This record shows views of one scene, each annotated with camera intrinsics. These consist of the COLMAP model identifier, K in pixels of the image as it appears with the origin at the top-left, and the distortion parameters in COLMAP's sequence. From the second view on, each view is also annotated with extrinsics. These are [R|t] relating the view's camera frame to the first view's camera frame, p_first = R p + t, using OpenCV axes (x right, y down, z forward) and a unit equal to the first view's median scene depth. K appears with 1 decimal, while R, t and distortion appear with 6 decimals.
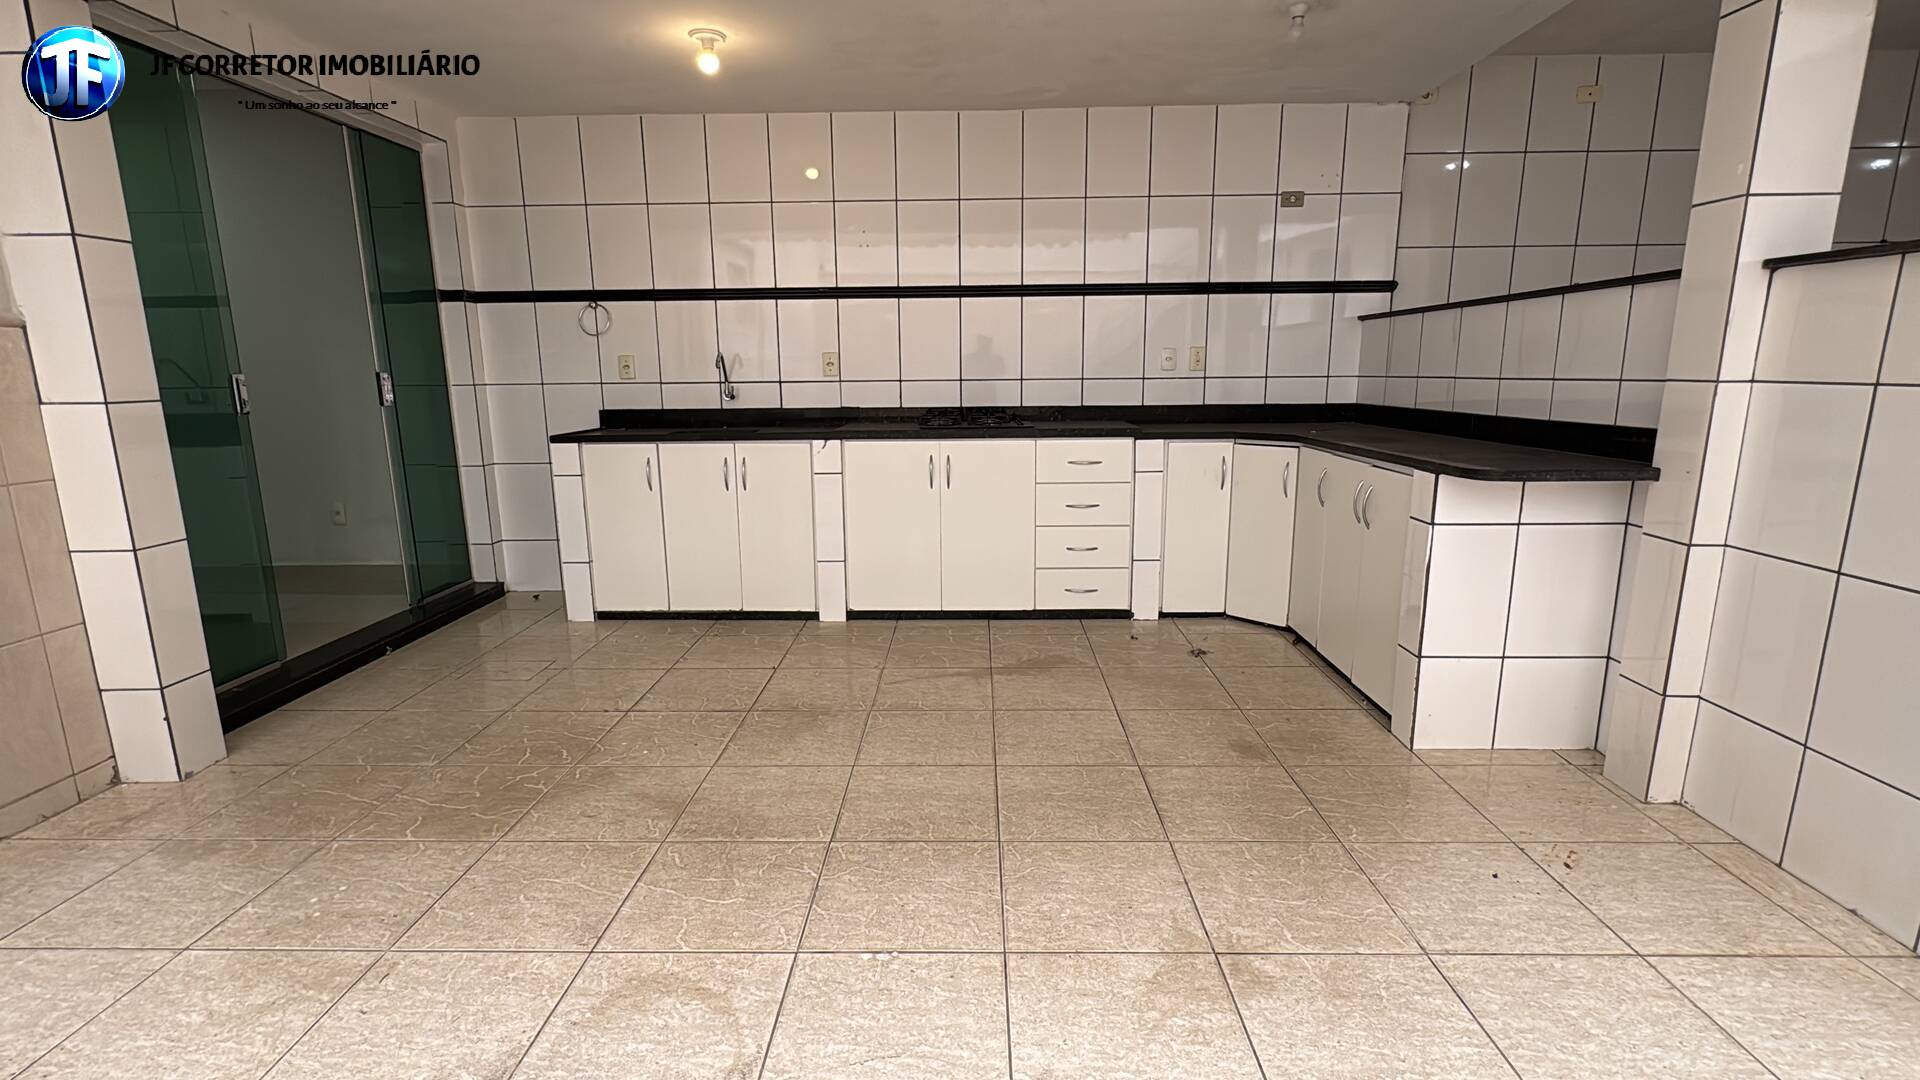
lens RADIAL K [[874.3, 0, 955.5], [0, 874.3, 537.2], [0, 0, 1]] dist [-0.001799, 0.000441]
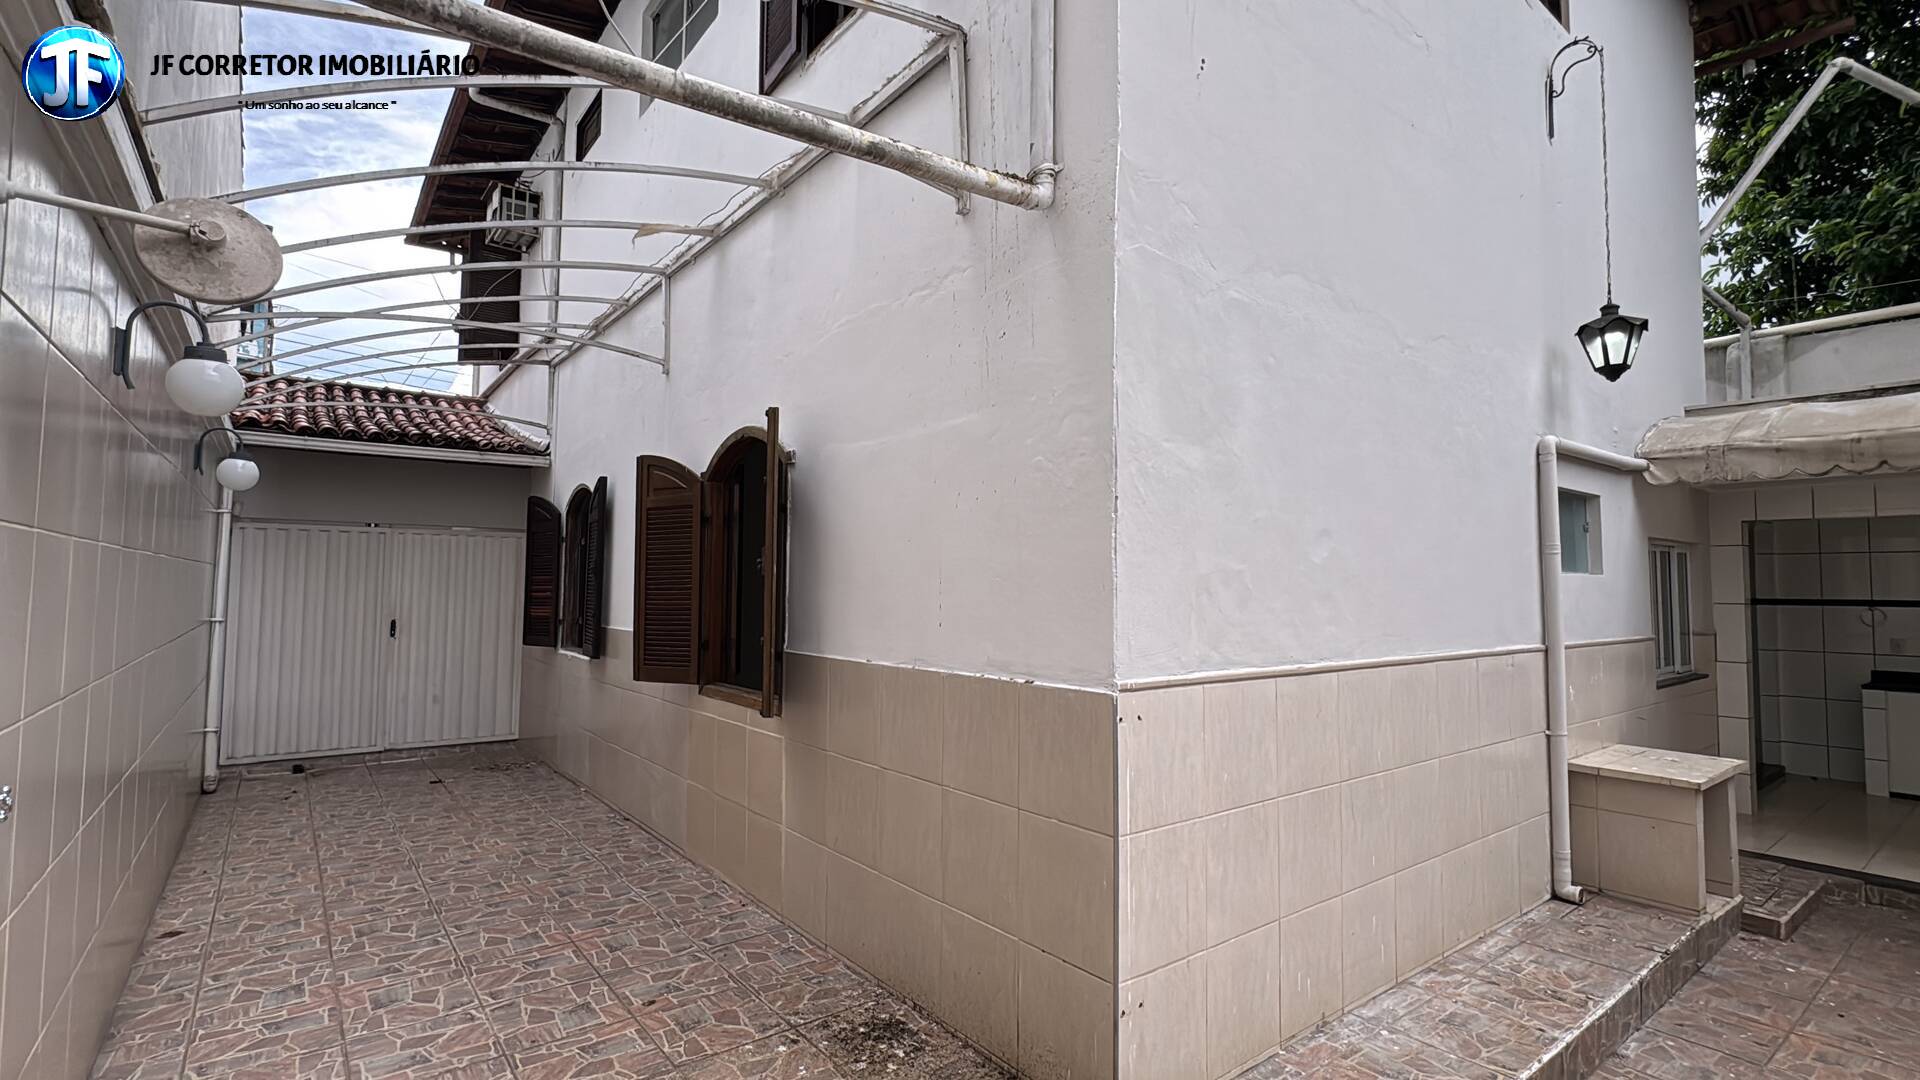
lens RADIAL K [[874.3, 0, 959.6], [0, 874.3, 540.9], [0, 0, 1]] dist [-0.001799, 0.000441]
pose [[0.628813, -0.023982, -0.777187, -0.225016], [-0.168454, 0.971584, -0.166275, 0.199714], [0.759090, 0.235476, 0.606905, -1.505370]]
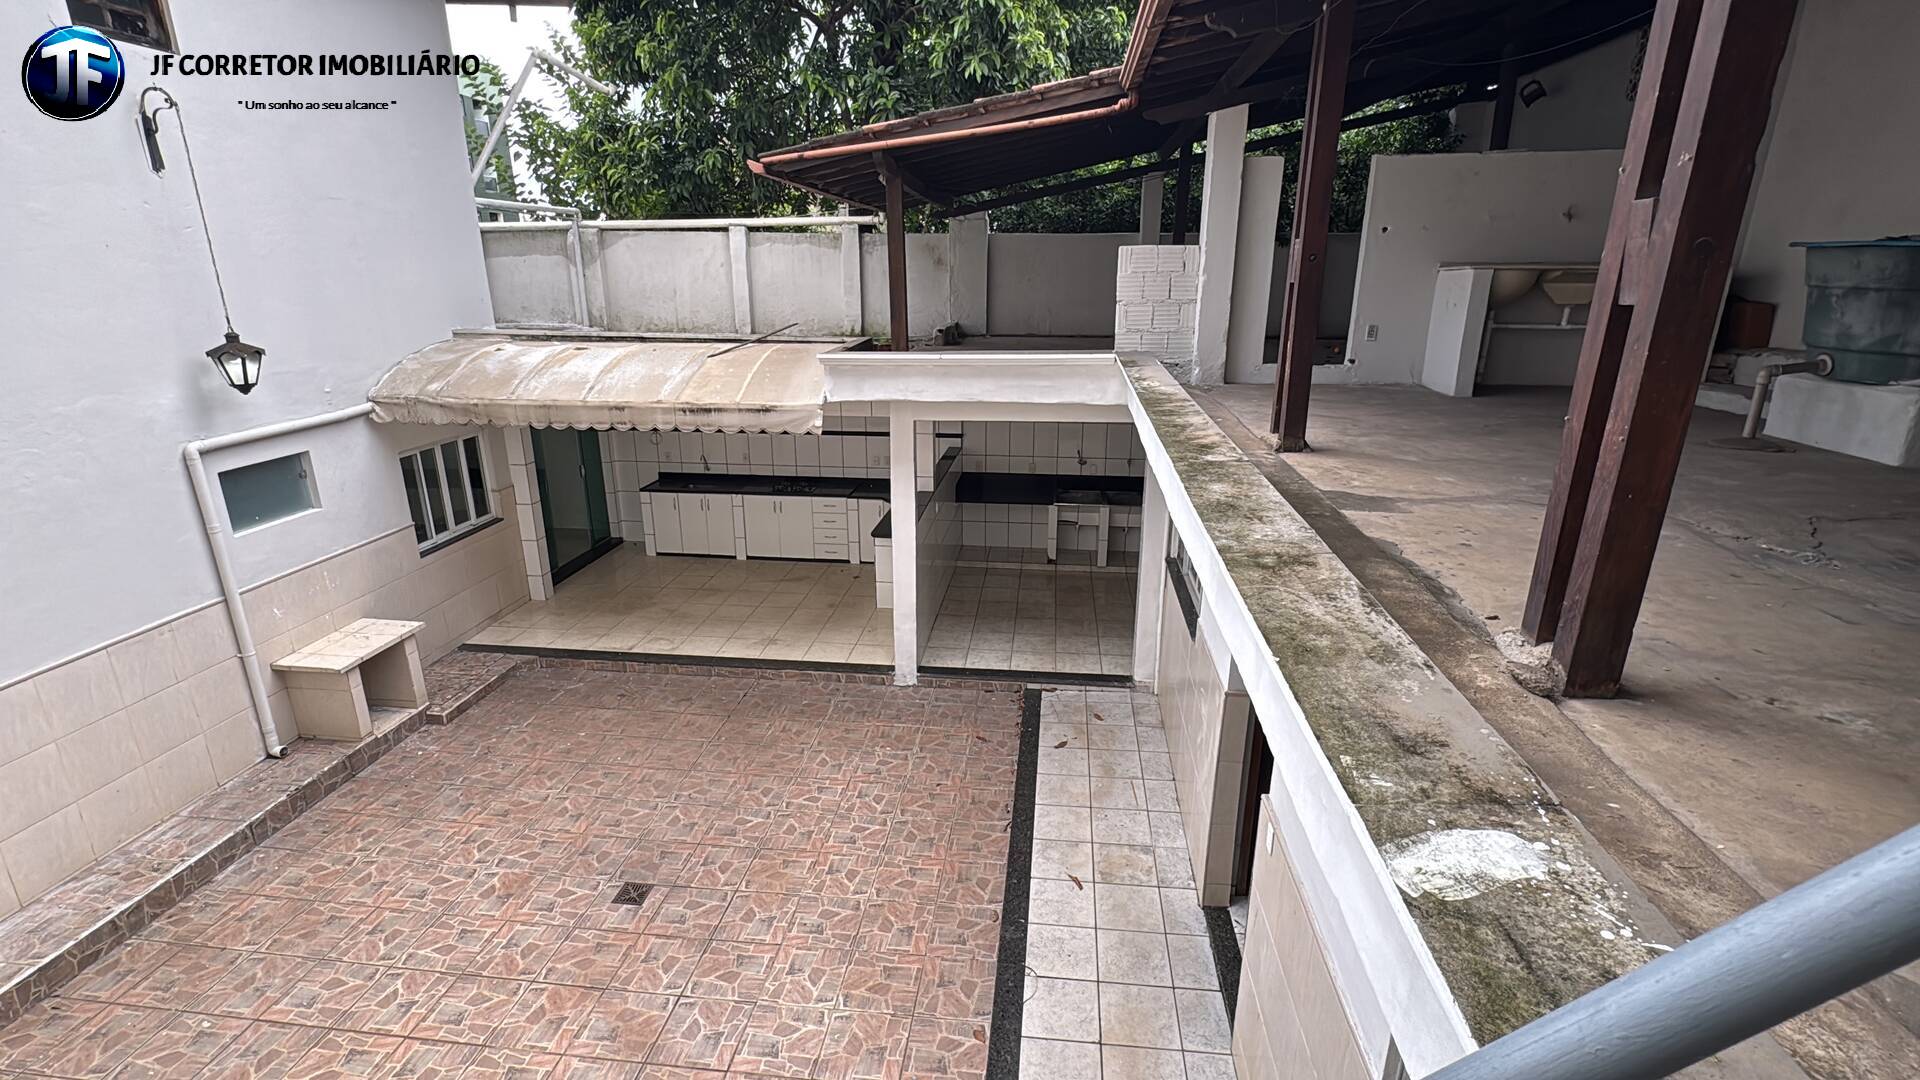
lens RADIAL K [[874.3, 0, 952.4], [0, 874.3, 542.4], [0, 0, 1]] dist [-0.001799, 0.000441]
pose [[0.995207, 0.040406, -0.089055, 0.747106], [-0.030532, 0.993509, 0.109578, -0.271924], [0.092905, -0.106334, 0.989981, -1.605344]]
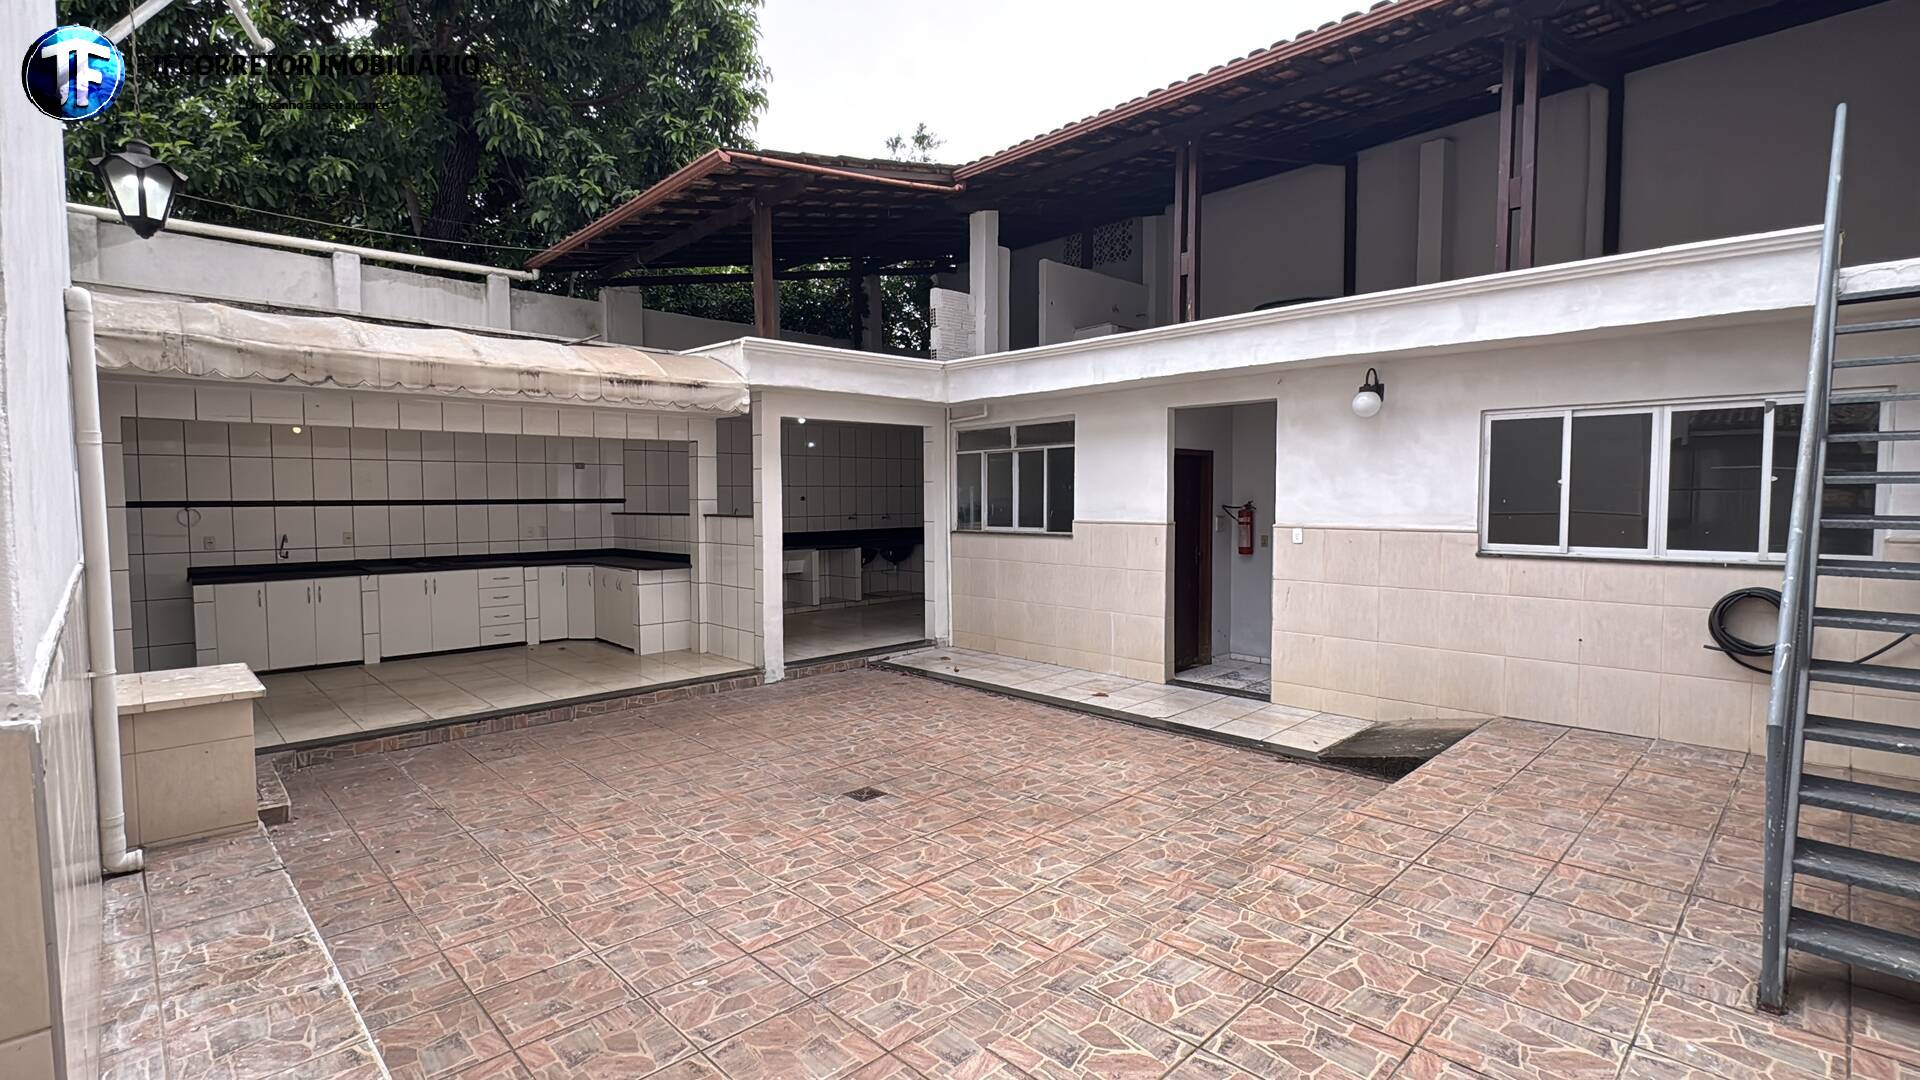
lens RADIAL K [[874.3, 0, 959.2], [0, 874.3, 541.4], [0, 0, 1]] dist [-0.001799, 0.000441]
pose [[0.703028, -0.029620, 0.710545, -0.620623], [0.136044, 0.986282, -0.093491, 0.193140], [-0.698028, 0.162392, 0.697413, -1.430696]]
